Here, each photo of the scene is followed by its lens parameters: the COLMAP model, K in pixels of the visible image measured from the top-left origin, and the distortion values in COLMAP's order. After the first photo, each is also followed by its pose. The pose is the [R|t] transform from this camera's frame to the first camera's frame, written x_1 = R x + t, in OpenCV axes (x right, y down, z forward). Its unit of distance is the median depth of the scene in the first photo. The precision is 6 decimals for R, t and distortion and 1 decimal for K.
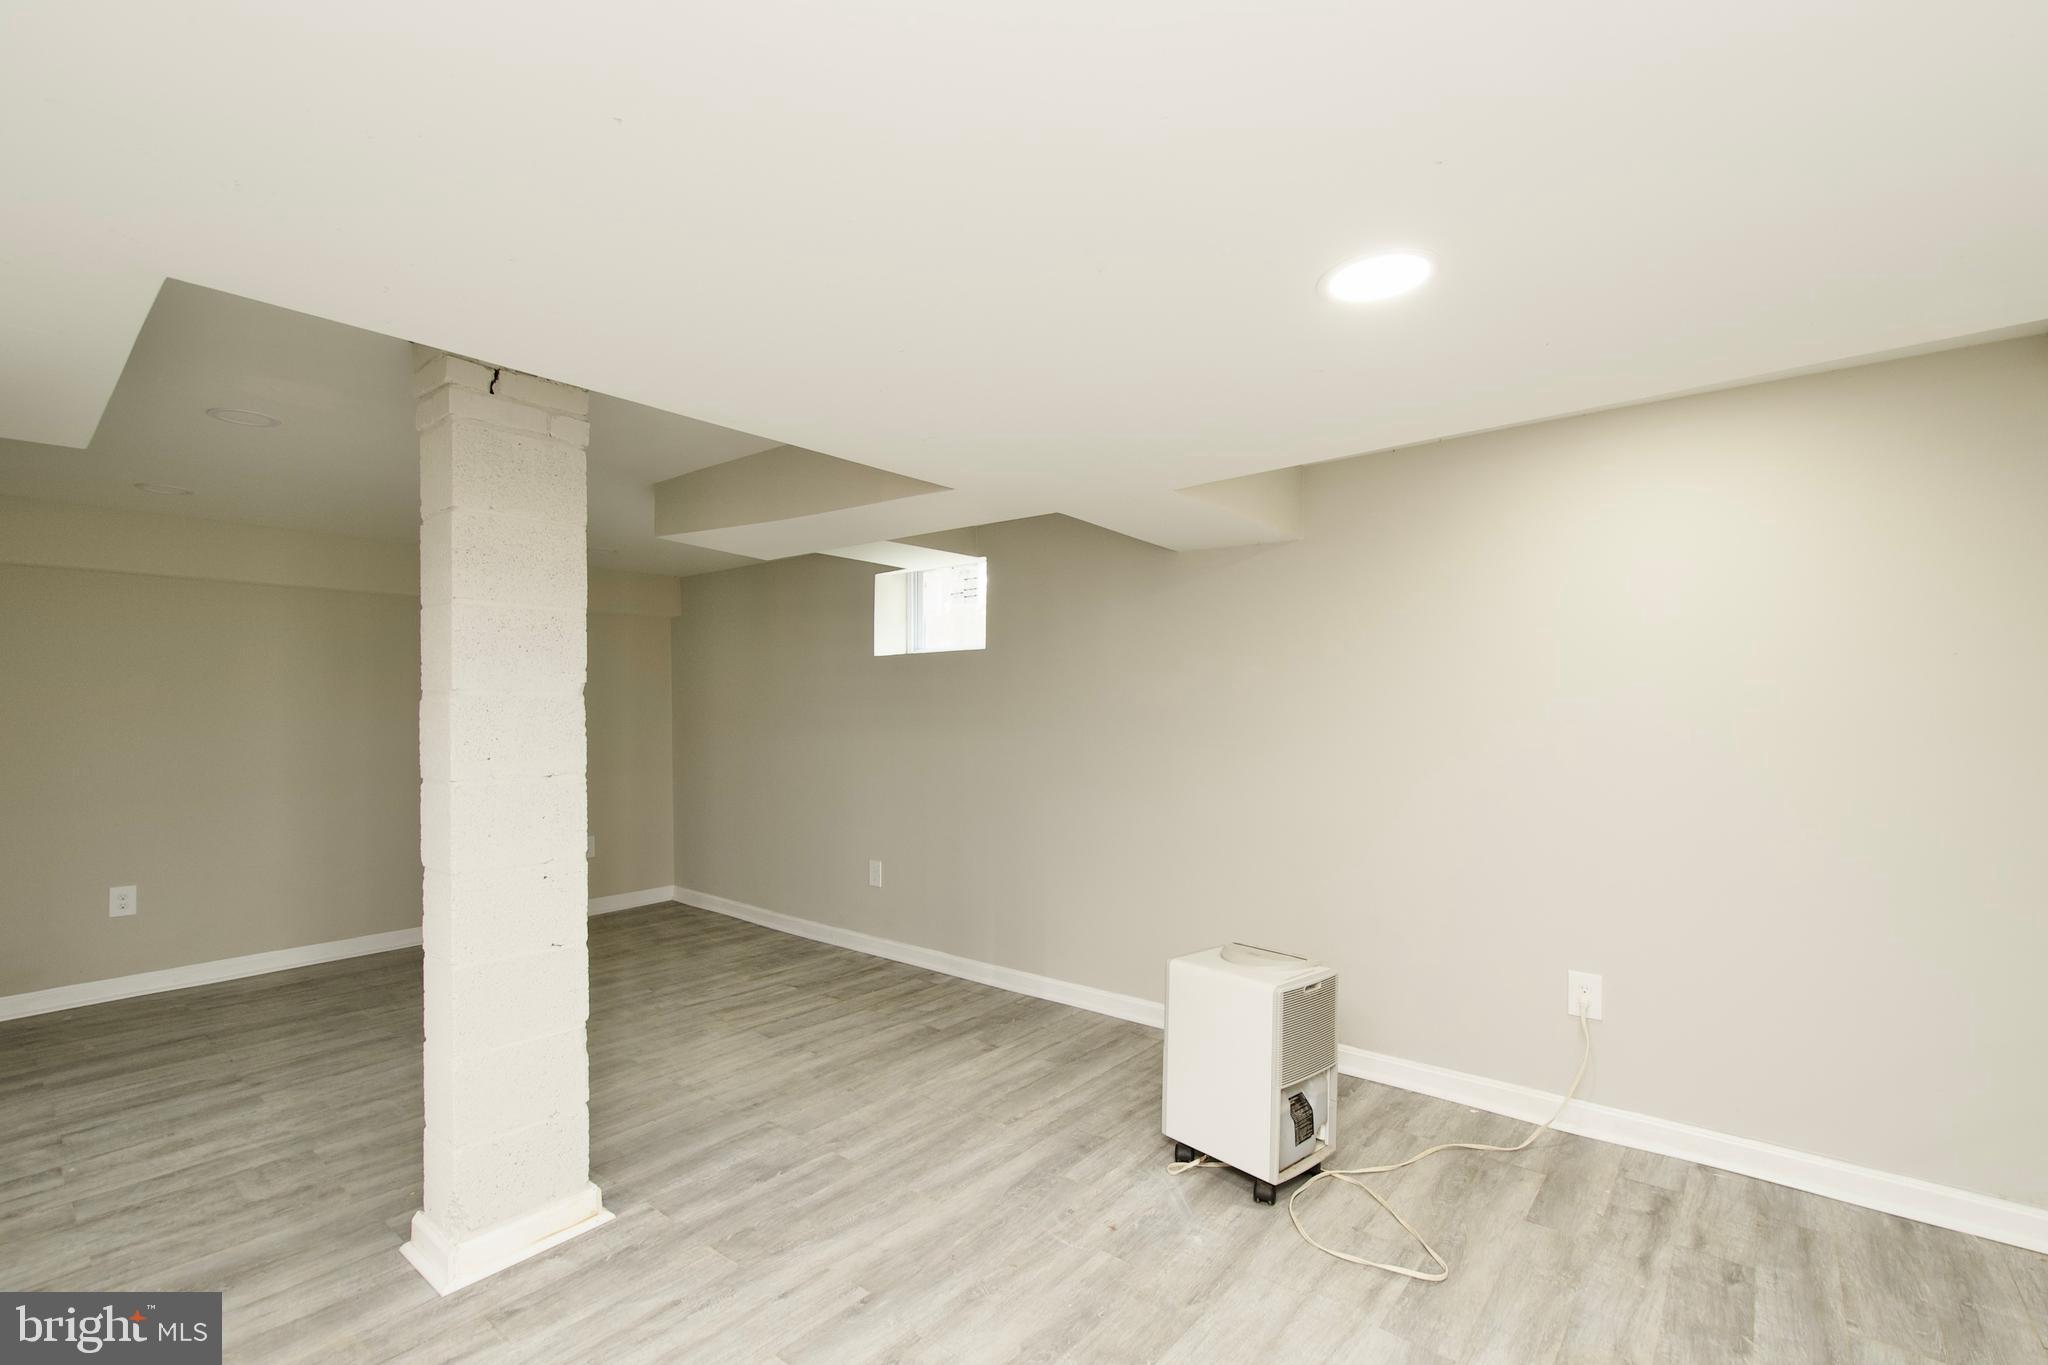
lens RADIAL K [[903.2, 0, 1030.1], [0, 903.2, 690.5], [0, 0, 1]] dist [0.000432, -0.002041]
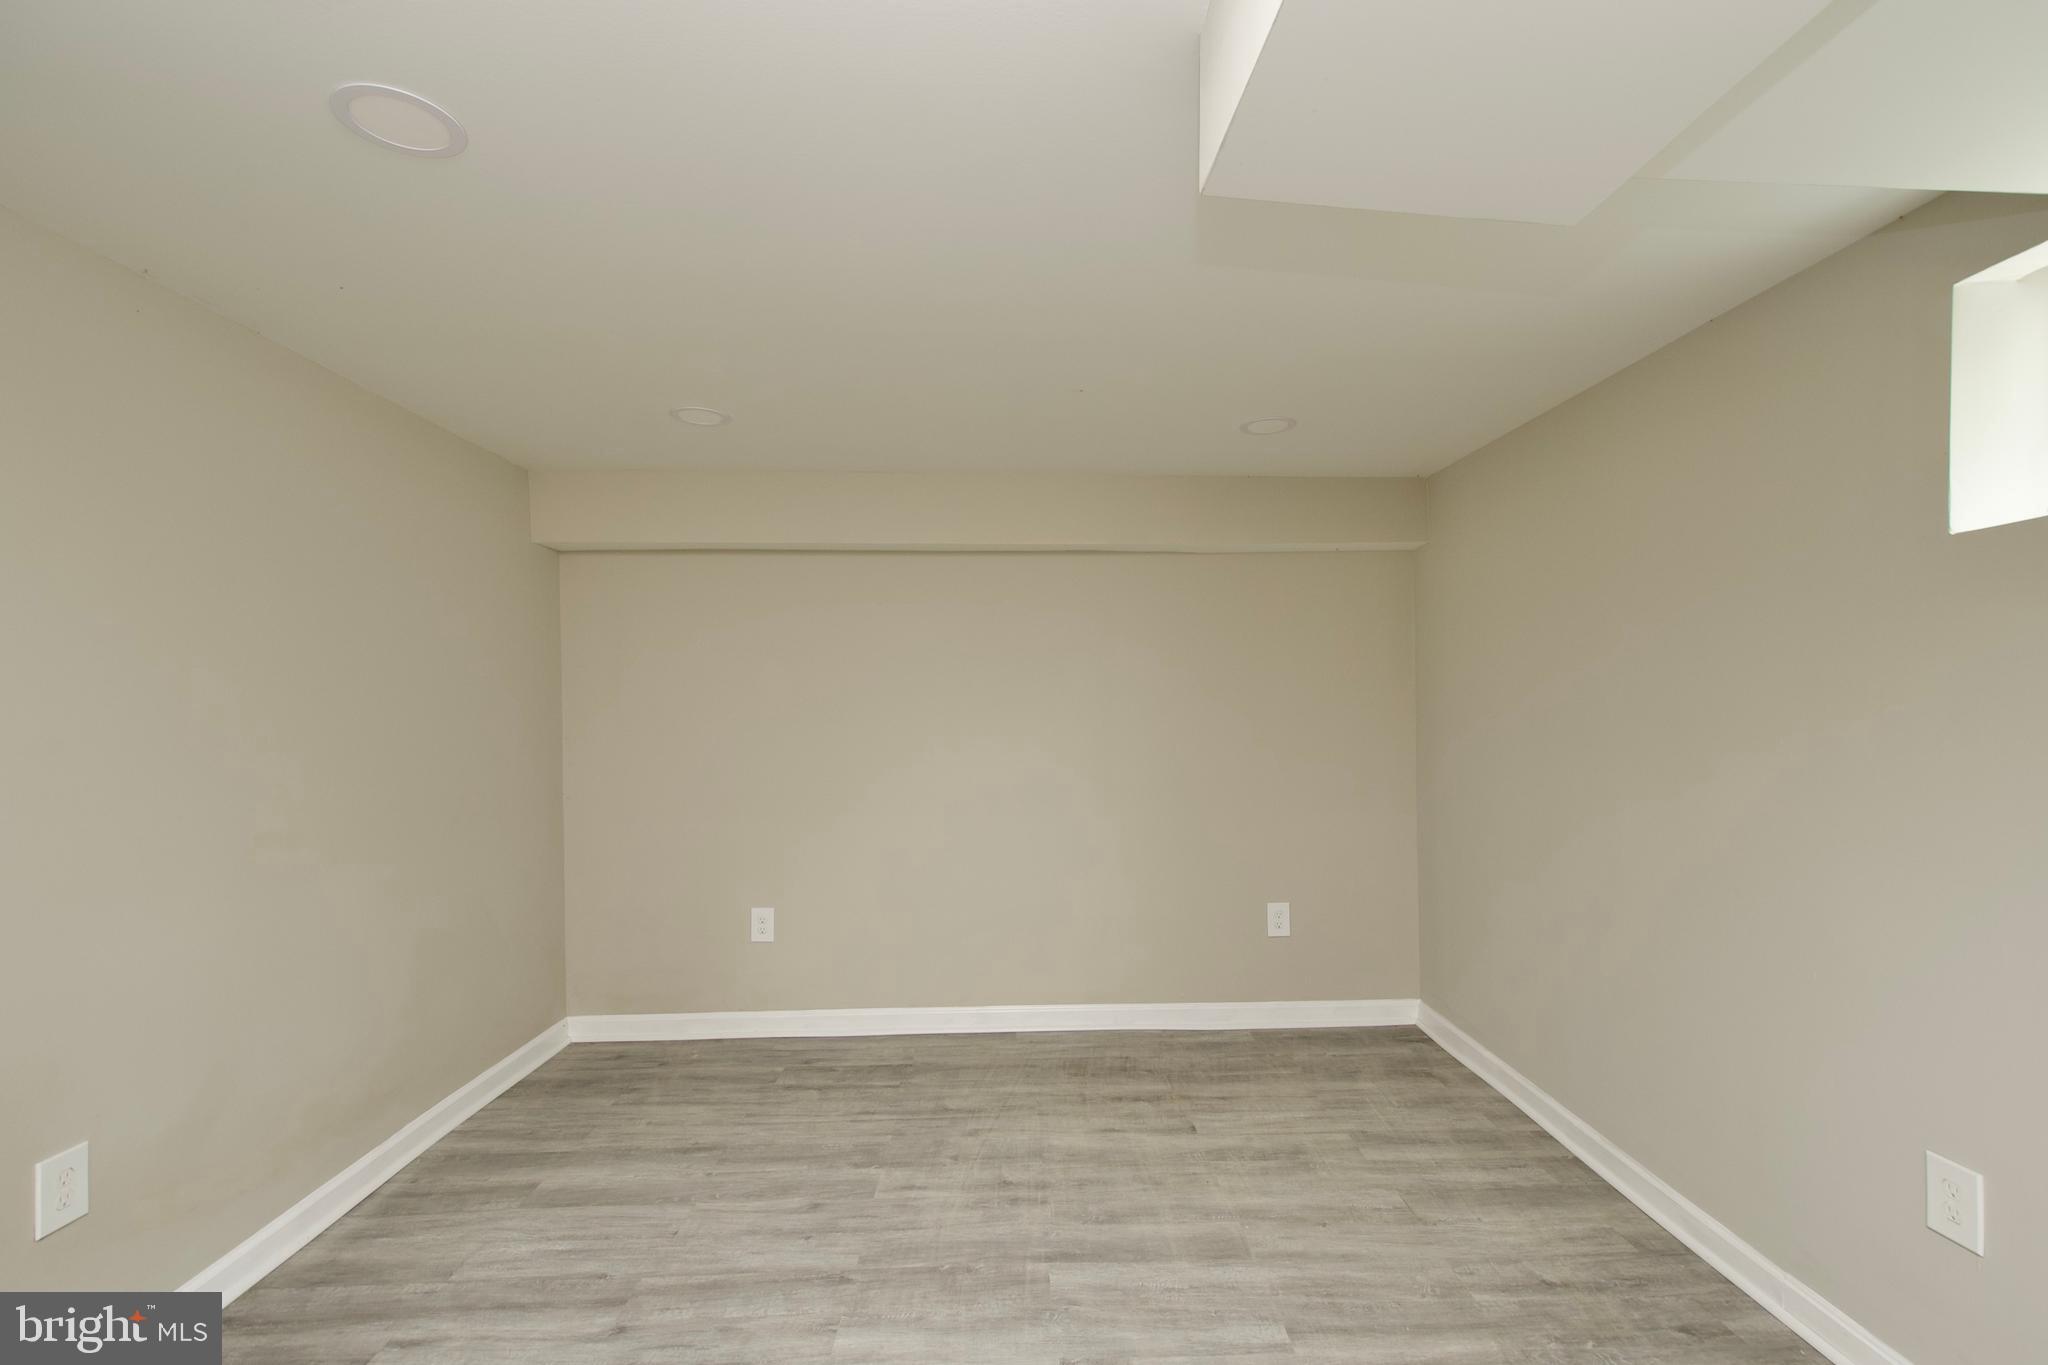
lens RADIAL K [[903.2, 0, 1039.0], [0, 903.2, 678.8], [0, 0, 1]] dist [0.000432, -0.002041]
pose [[0.658270, -0.030517, -0.752163, -0.157127], [0.028133, 0.999477, -0.015929, 0.015619], [0.752256, -0.010675, 0.658785, 0.618195]]
